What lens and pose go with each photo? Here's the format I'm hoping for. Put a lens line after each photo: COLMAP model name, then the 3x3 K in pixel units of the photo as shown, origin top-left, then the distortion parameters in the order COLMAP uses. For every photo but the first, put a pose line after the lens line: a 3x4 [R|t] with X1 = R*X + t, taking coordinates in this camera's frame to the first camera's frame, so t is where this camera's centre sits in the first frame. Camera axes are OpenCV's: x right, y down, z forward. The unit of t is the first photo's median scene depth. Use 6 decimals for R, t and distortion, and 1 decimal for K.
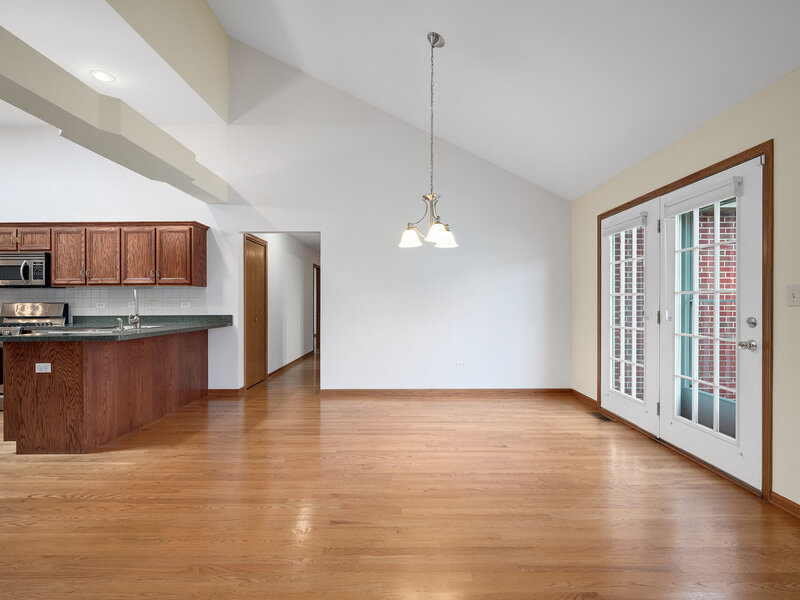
lens RADIAL K [[427.8, 0, 400.3], [0, 427.8, 306.2], [0, 0, 1]] dist [0.004657, 0.004966]
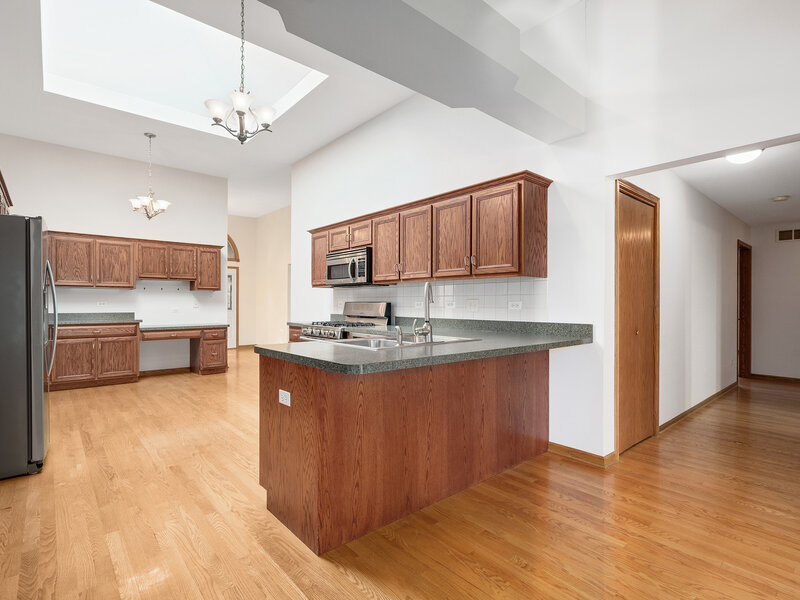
lens RADIAL K [[365.5, 0, 370.4], [0, 365.5, 300.1], [0, 0, 1]] dist [0.007705, -0.001054]
pose [[0.597601, -0.003912, -0.801784, -0.197255], [-0.007977, 0.999910, -0.010824, -0.004517], [0.801754, 0.012864, 0.597516, 0.526005]]
